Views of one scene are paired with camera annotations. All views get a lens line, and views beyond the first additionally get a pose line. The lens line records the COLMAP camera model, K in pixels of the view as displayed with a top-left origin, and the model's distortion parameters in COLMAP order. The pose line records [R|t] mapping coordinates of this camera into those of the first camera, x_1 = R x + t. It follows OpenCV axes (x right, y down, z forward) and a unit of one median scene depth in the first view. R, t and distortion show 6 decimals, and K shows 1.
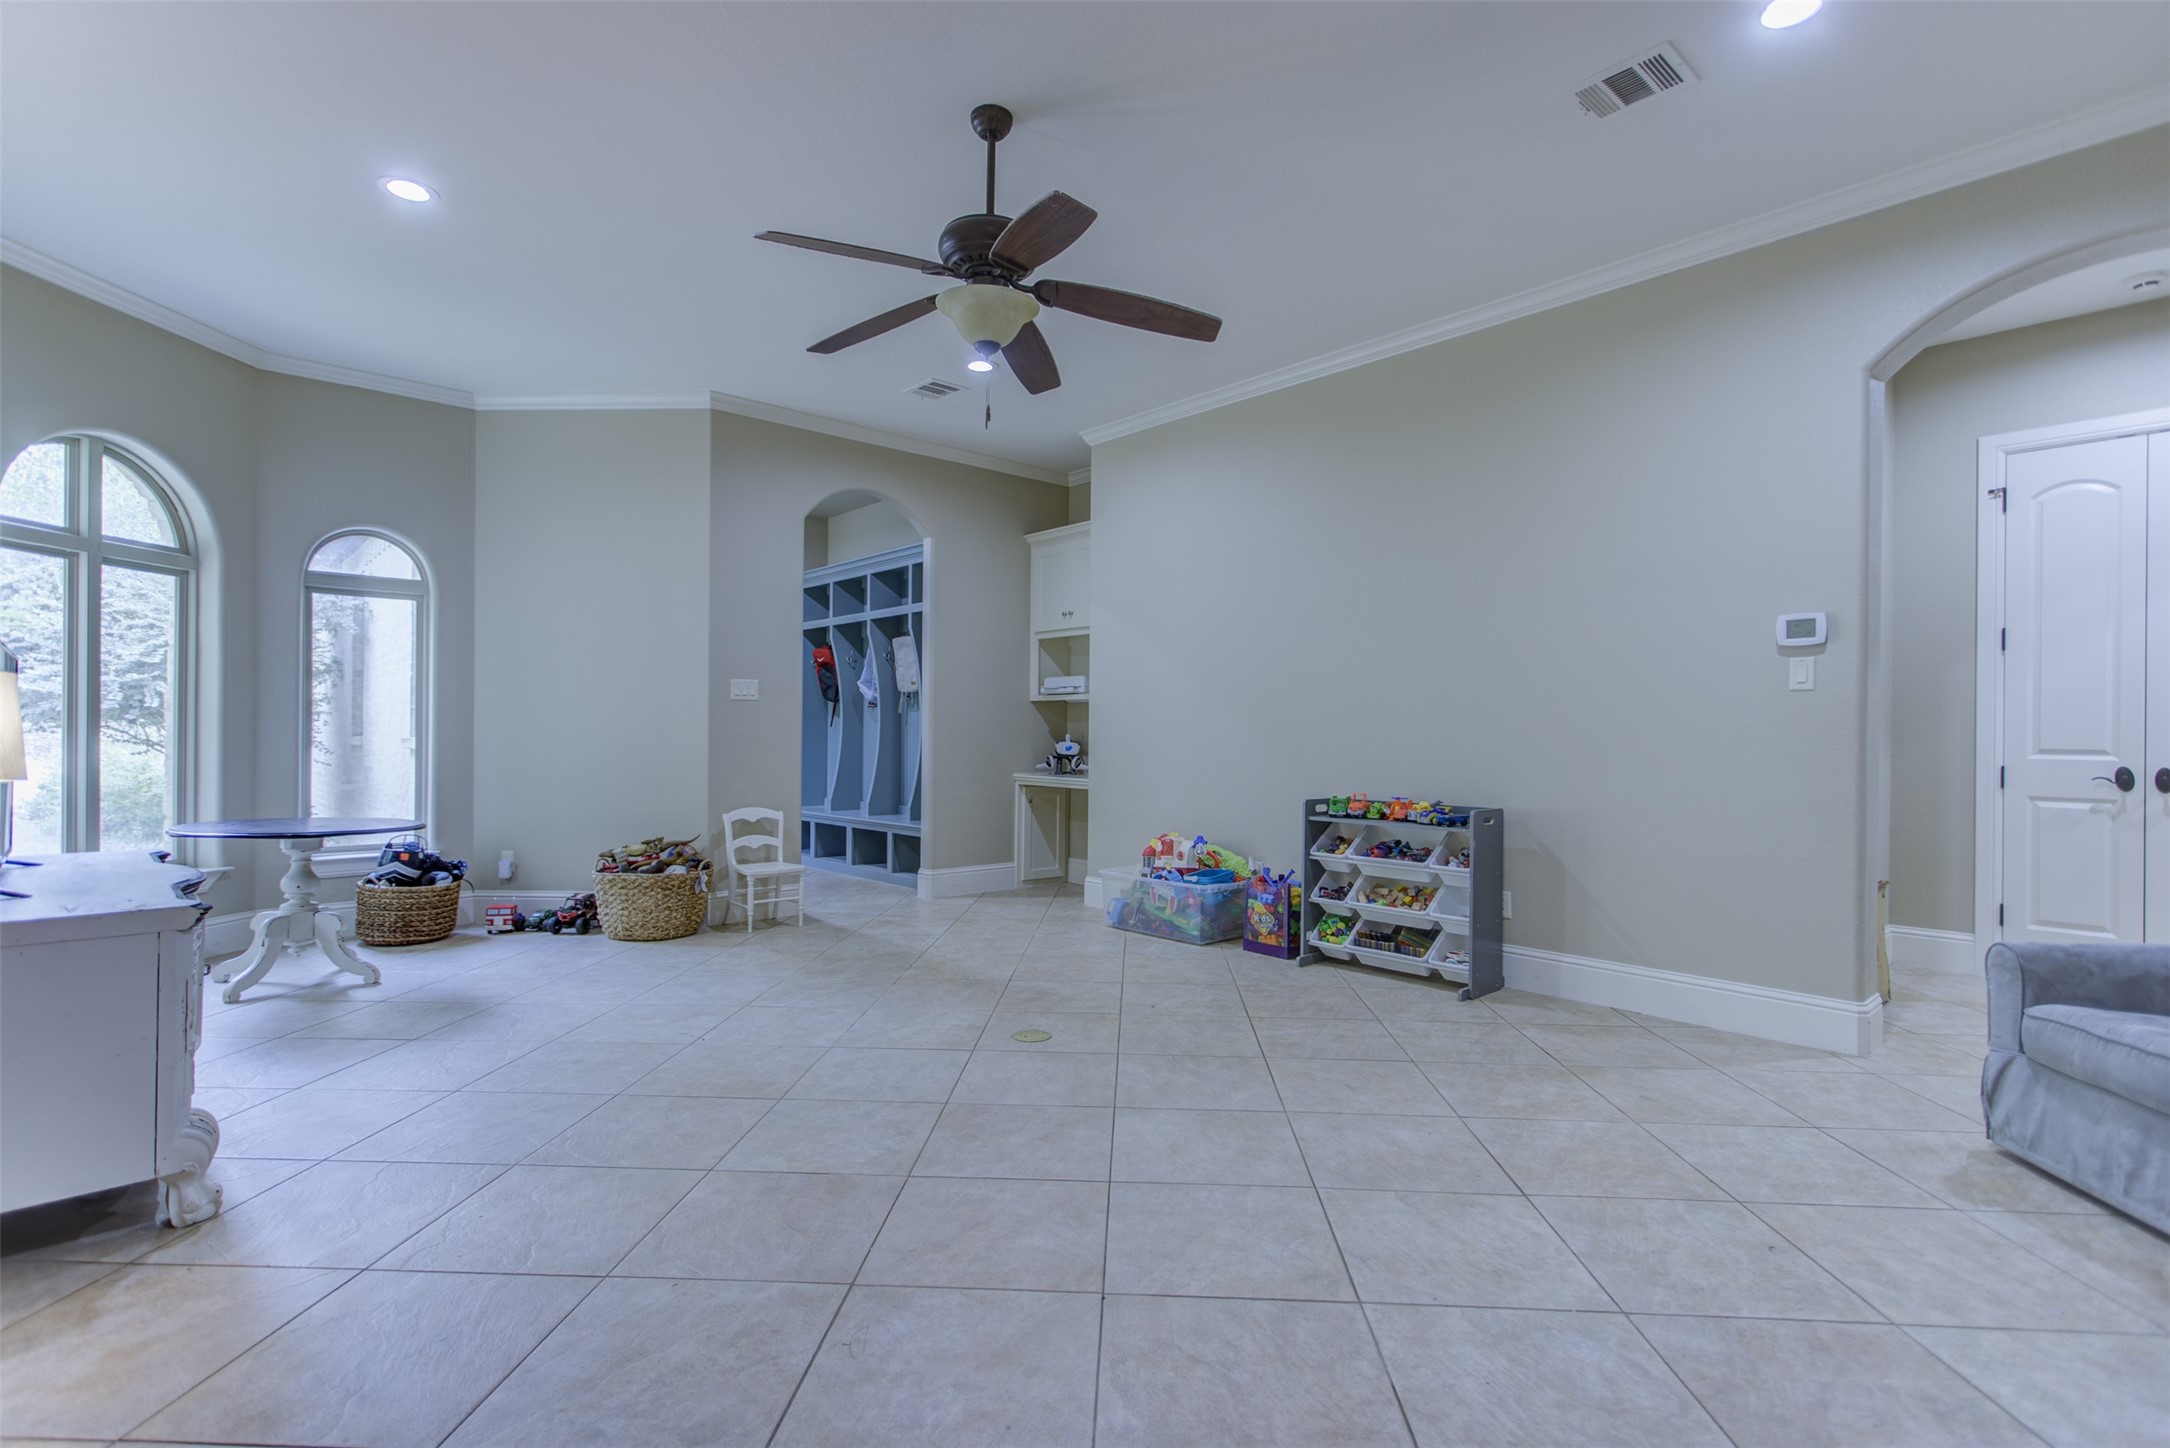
lens RADIAL K [[1017.1, 0, 1091.2], [0, 1017.1, 727.4], [0, 0, 1]] dist [0.002036, 0.001884]
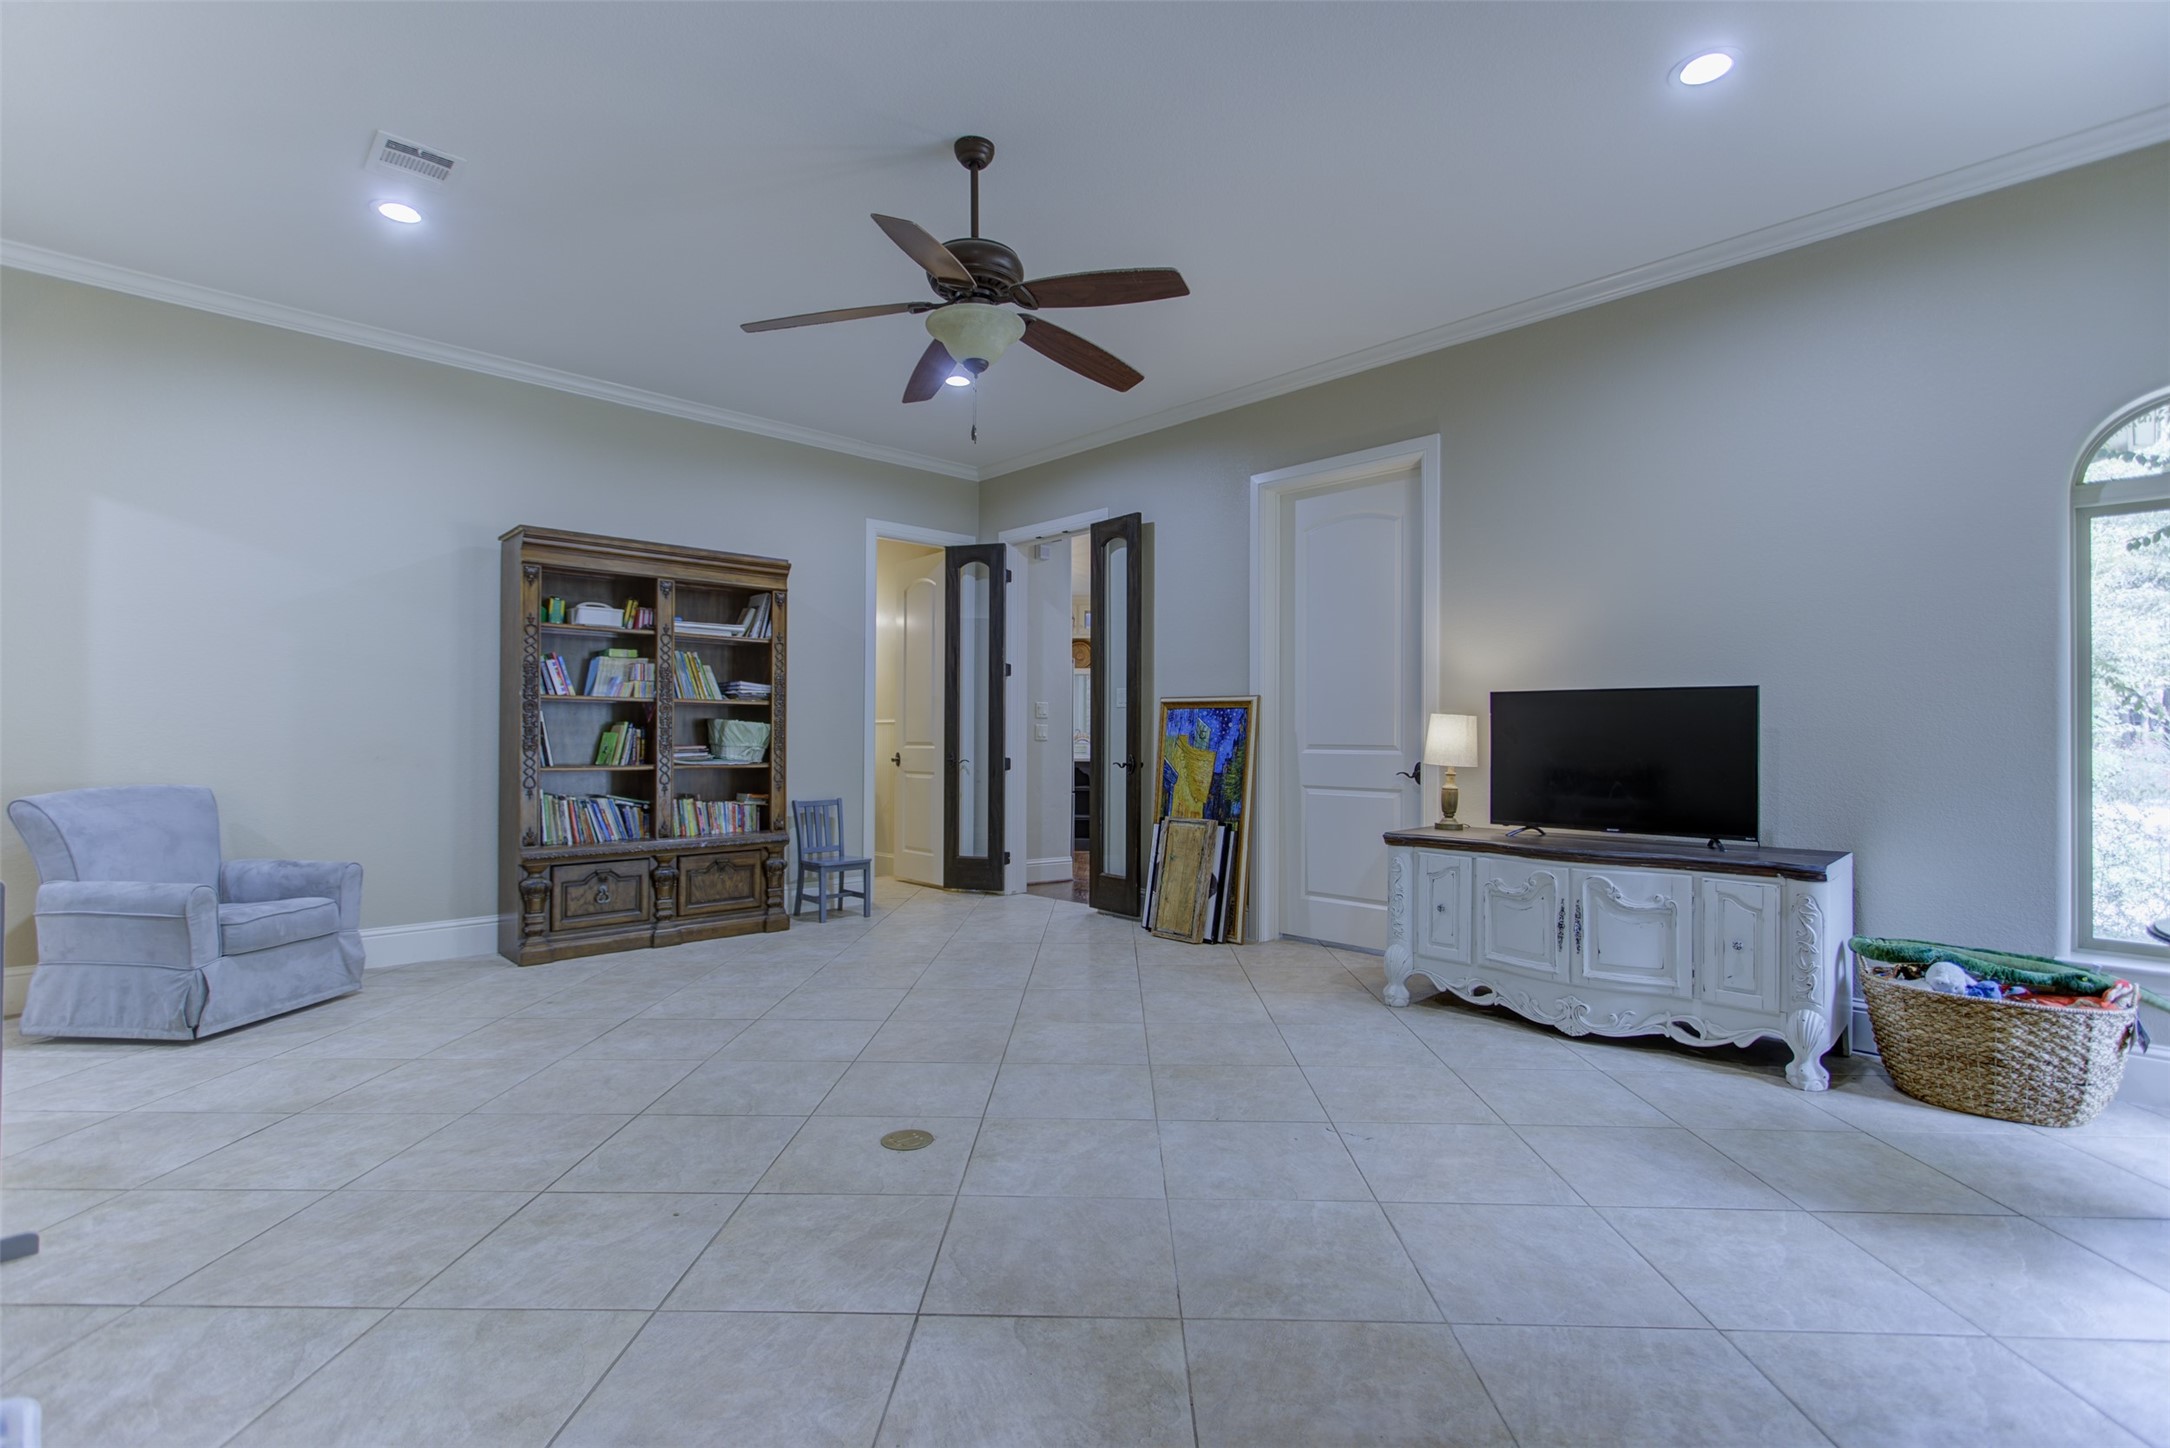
lens RADIAL K [[1017.1, 0, 1091.2], [0, 1017.1, 727.4], [0, 0, 1]] dist [0.002036, 0.001884]
pose [[-0.999489, -0.012357, -0.029463, -0.172514], [-0.011857, 0.999784, -0.017080, 0.011121], [0.029668, -0.016722, -0.999420, 1.808750]]
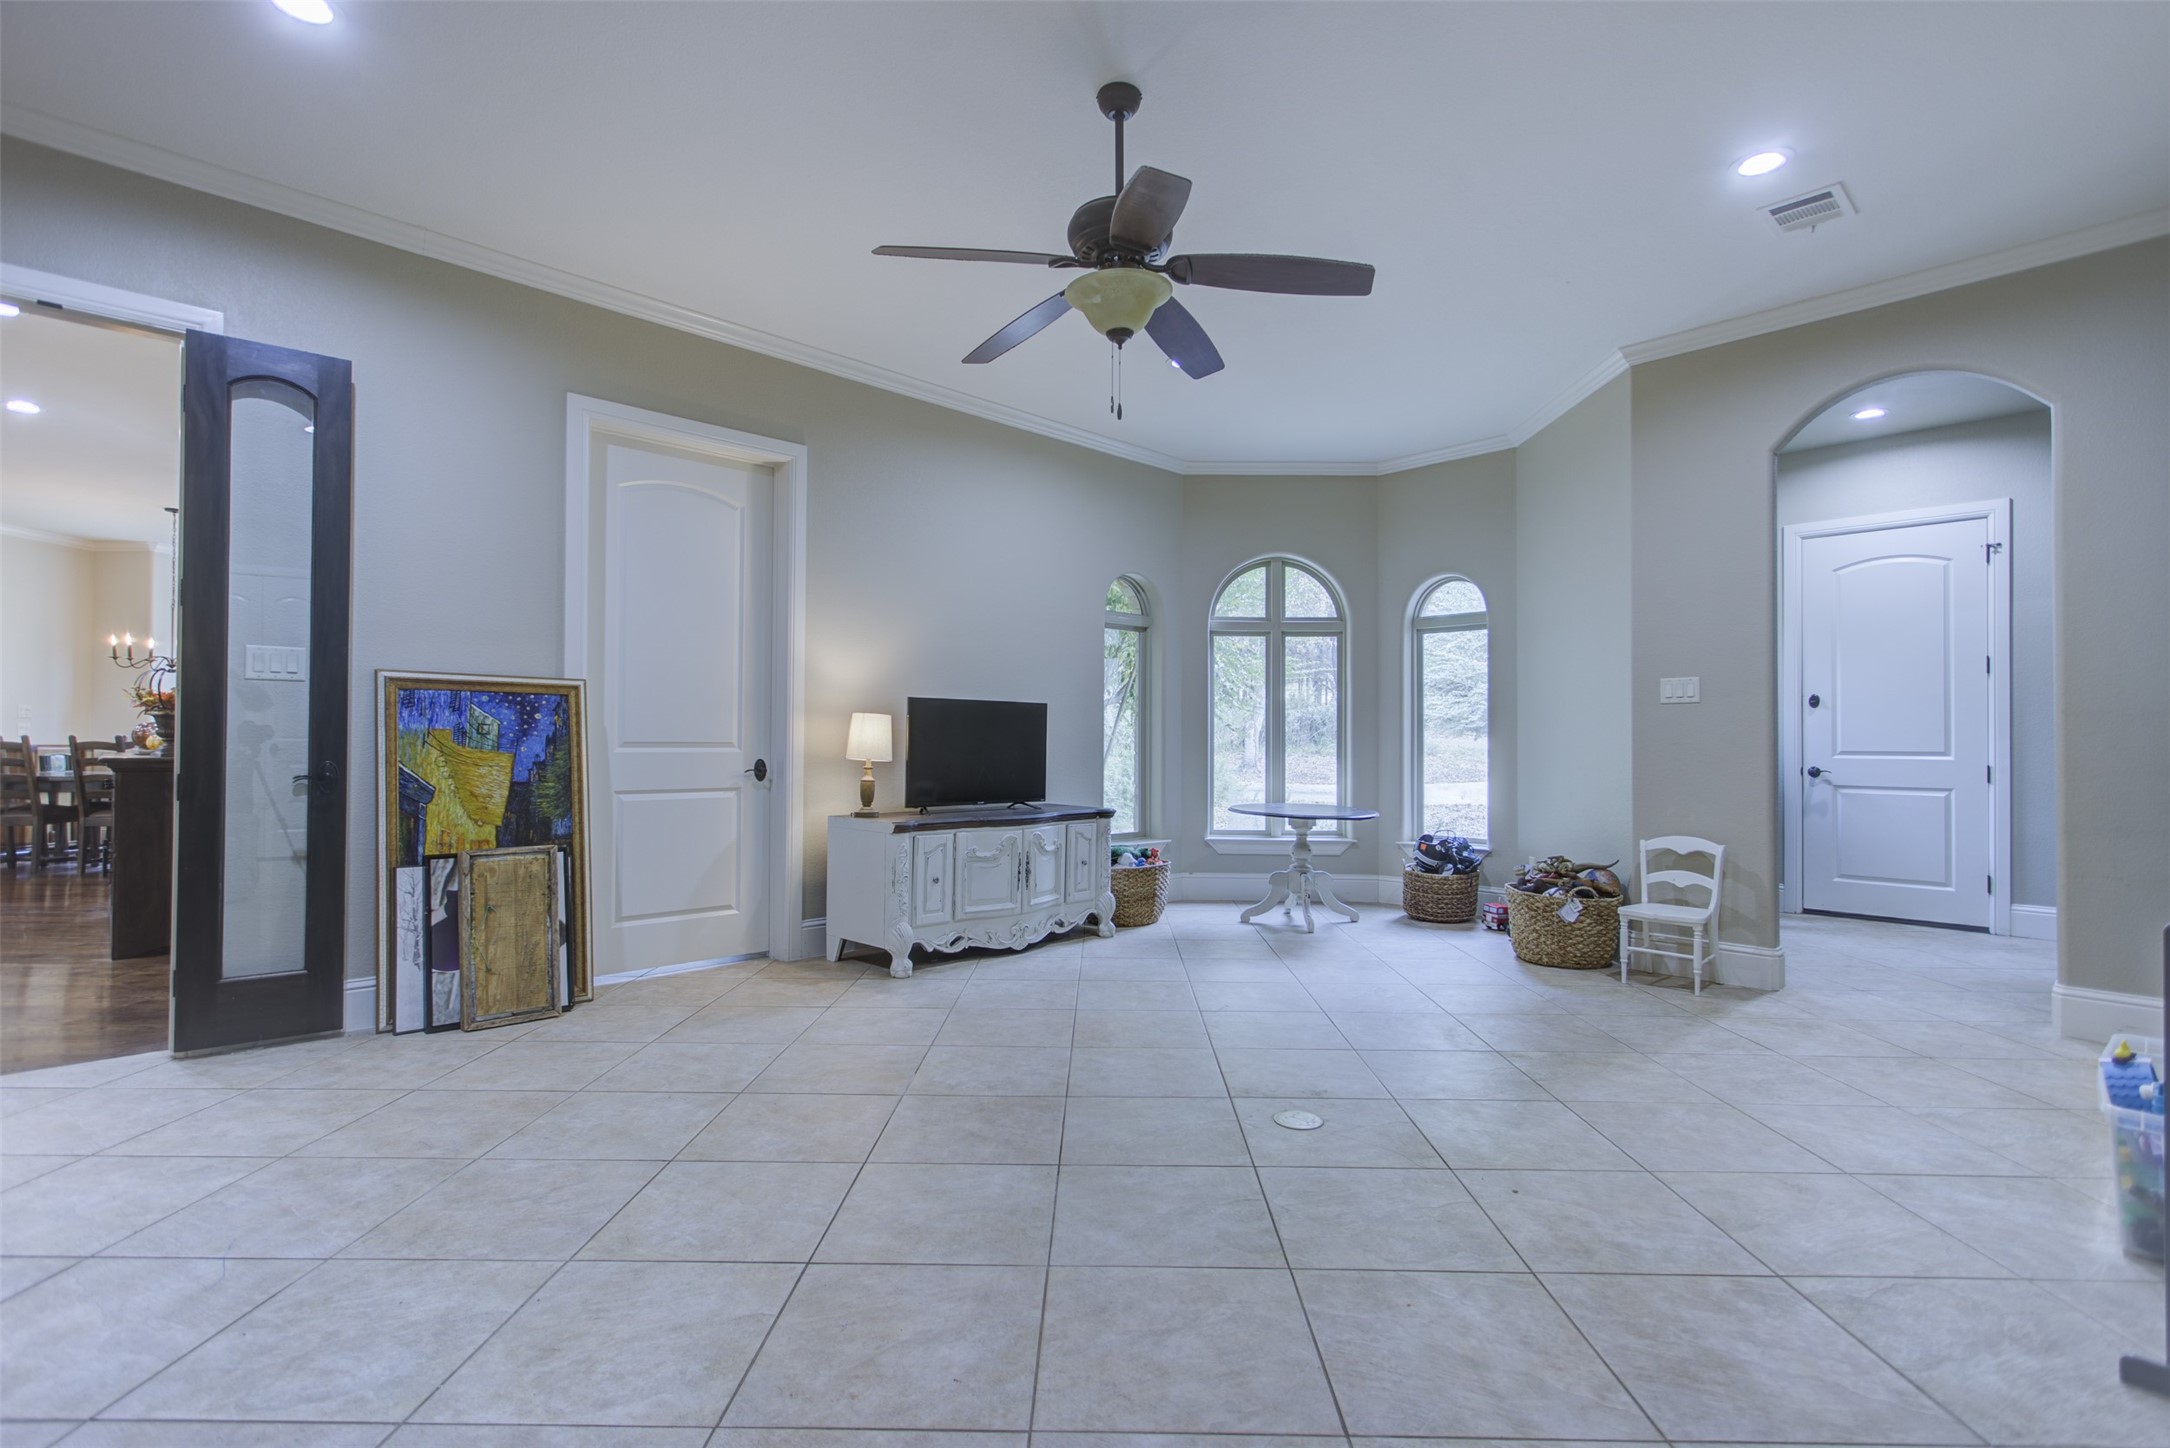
lens RADIAL K [[1017.1, 0, 1091.2], [0, 1017.1, 727.4], [0, 0, 1]] dist [0.002036, 0.001884]
pose [[0.035322, -0.019387, -0.999188, 0.753794], [0.000505, 0.999812, -0.019382, 0.013572], [0.999376, 0.000180, 0.035325, 0.834399]]
